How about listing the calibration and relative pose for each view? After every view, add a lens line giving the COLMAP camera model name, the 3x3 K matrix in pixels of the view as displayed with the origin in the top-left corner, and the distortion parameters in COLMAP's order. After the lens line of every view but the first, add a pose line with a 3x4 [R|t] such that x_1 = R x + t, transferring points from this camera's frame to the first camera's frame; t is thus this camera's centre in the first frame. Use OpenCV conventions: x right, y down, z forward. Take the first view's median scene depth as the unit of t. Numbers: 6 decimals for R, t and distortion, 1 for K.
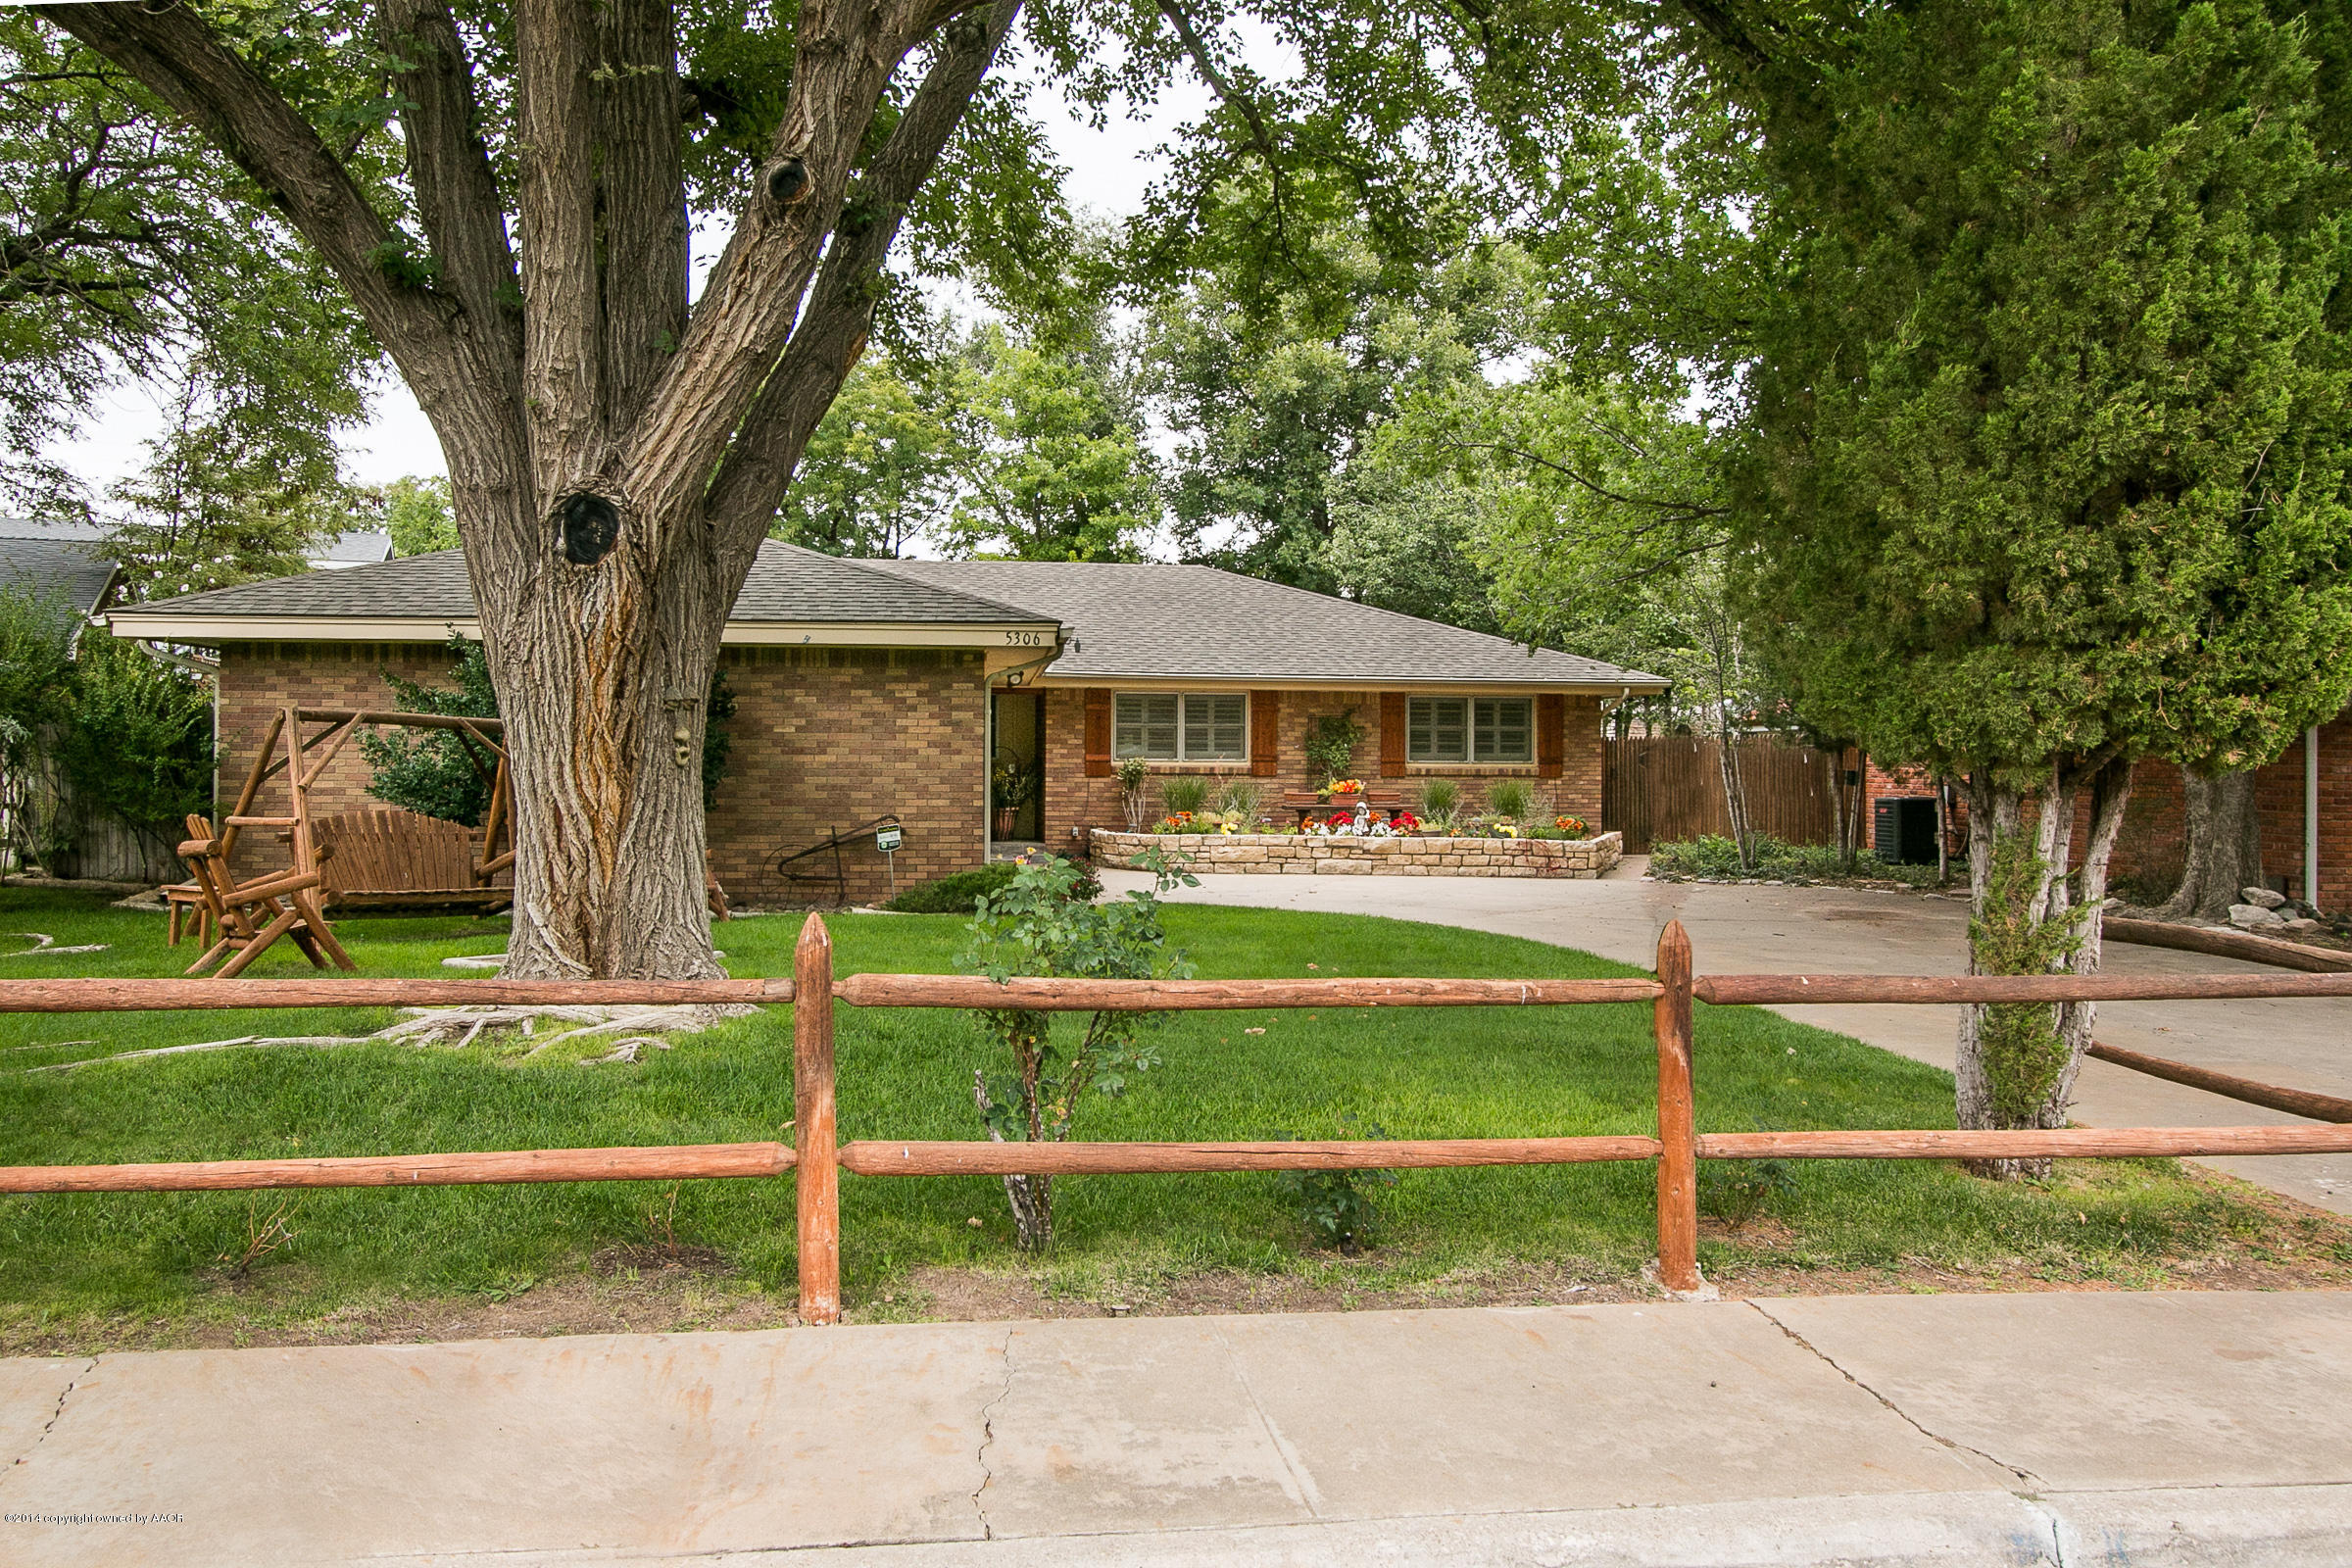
lens RADIAL K [[1947.5, 0, 1176.1], [0, 1947.5, 780.3], [0, 0, 1]] dist [0.001049, 0.000028]
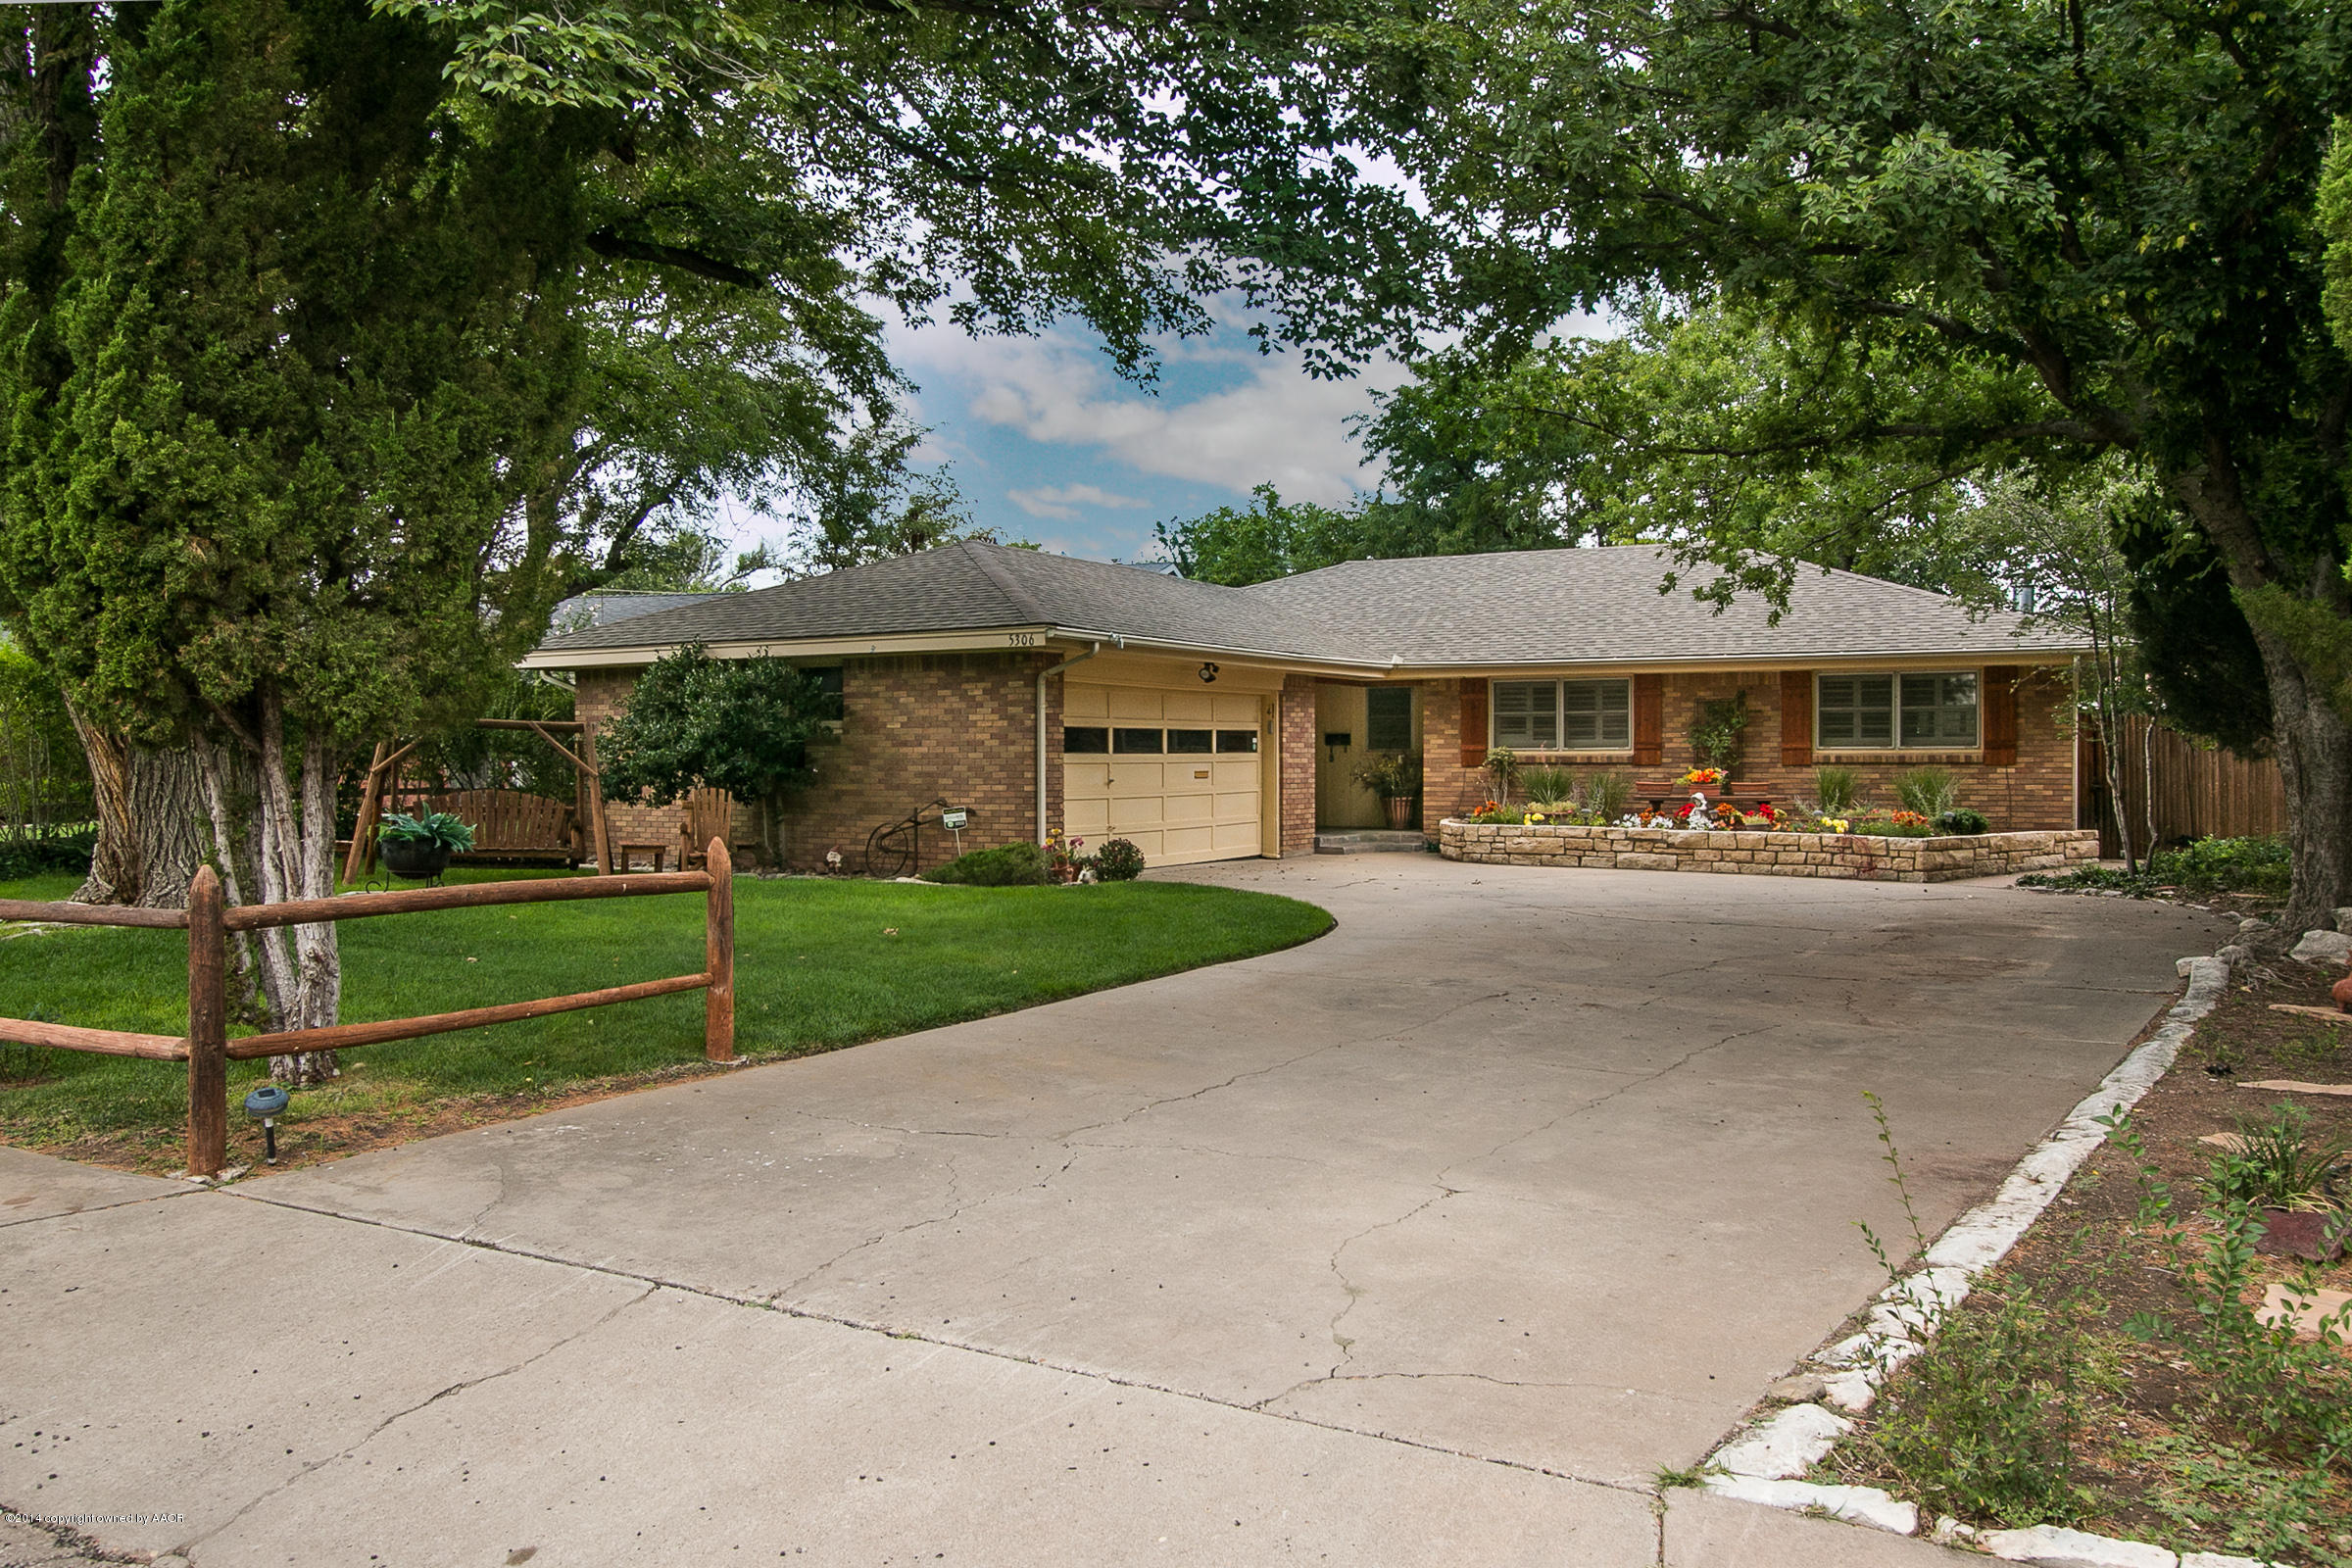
lens RADIAL K [[1947.5, 0, 1158.3], [0, 1947.5, 775.0], [0, 0, 1]] dist [0.001049, 0.000028]
pose [[0.796494, -0.003238, -0.604638, 0.436045], [0.001507, 0.999993, -0.003370, 0.005542], [0.604644, 0.001773, 0.796494, 0.109907]]
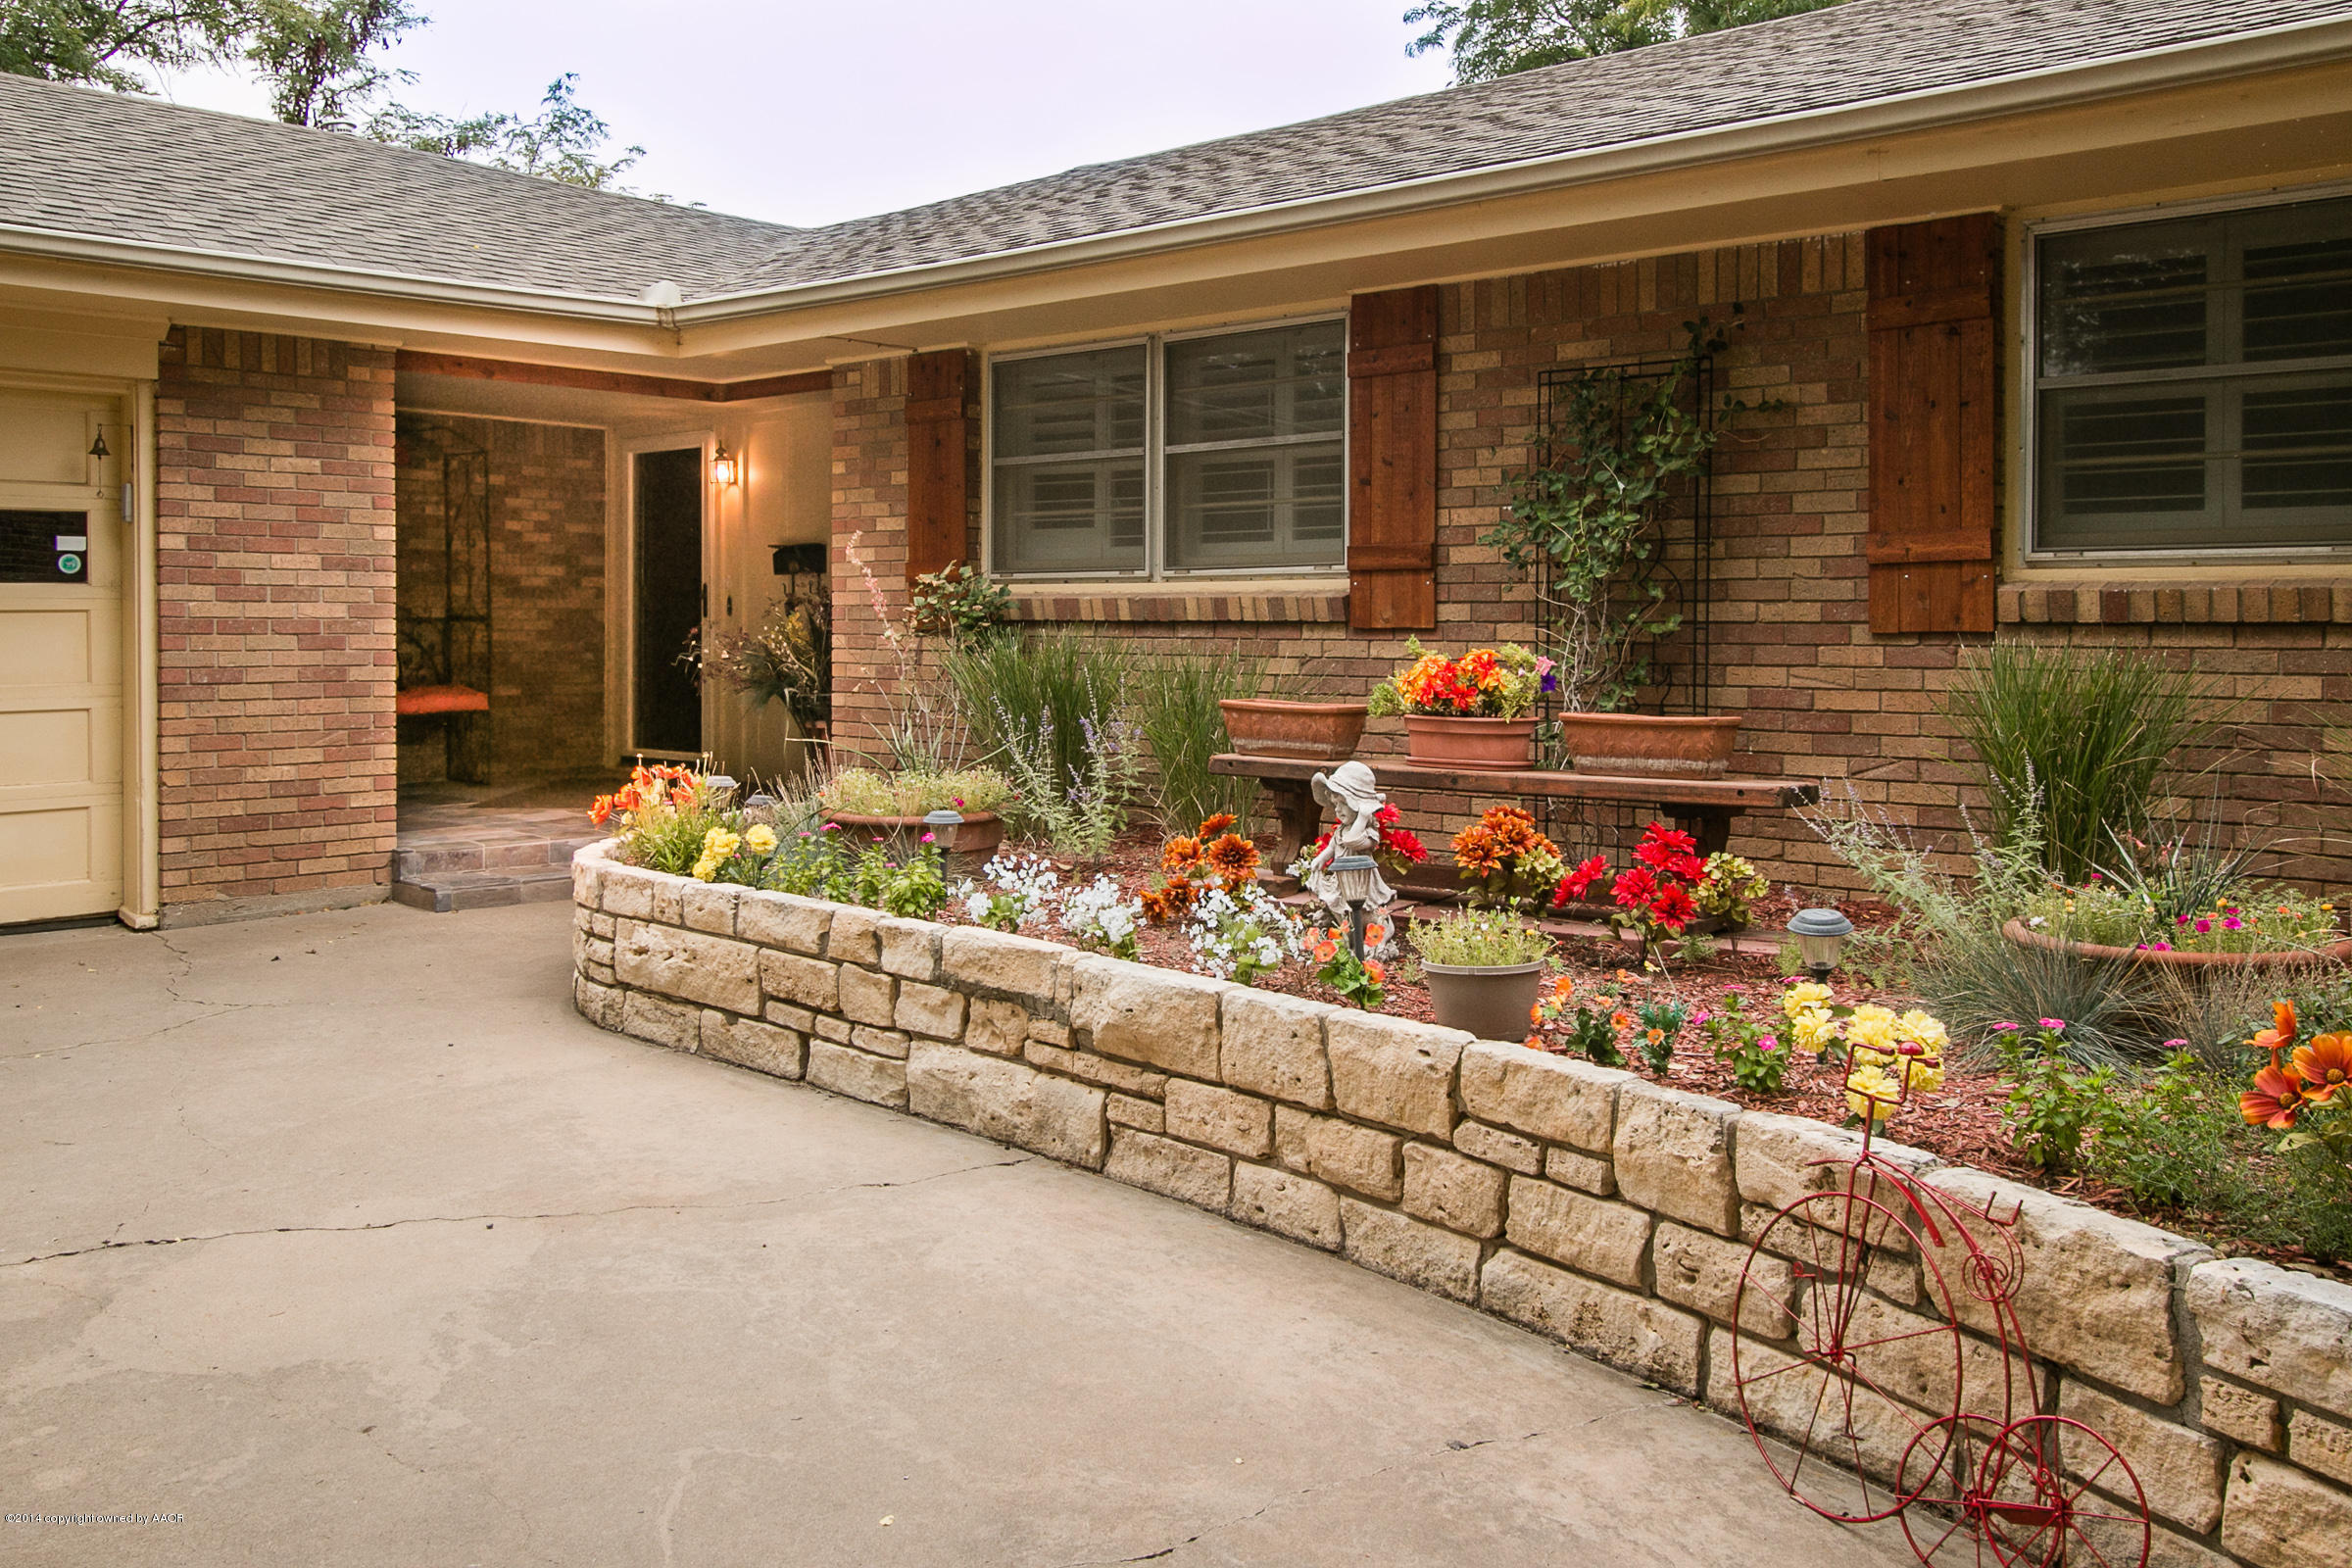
lens RADIAL K [[1947.5, 0, 1170.4], [0, 1947.5, 621.0], [0, 0, 1]] dist [0.001049, 0.000028]
pose [[0.612020, -0.006161, -0.790818, 0.232228], [-0.005726, 0.999909, -0.012222, -0.000194], [0.790821, 0.012008, 0.611929, 0.842956]]
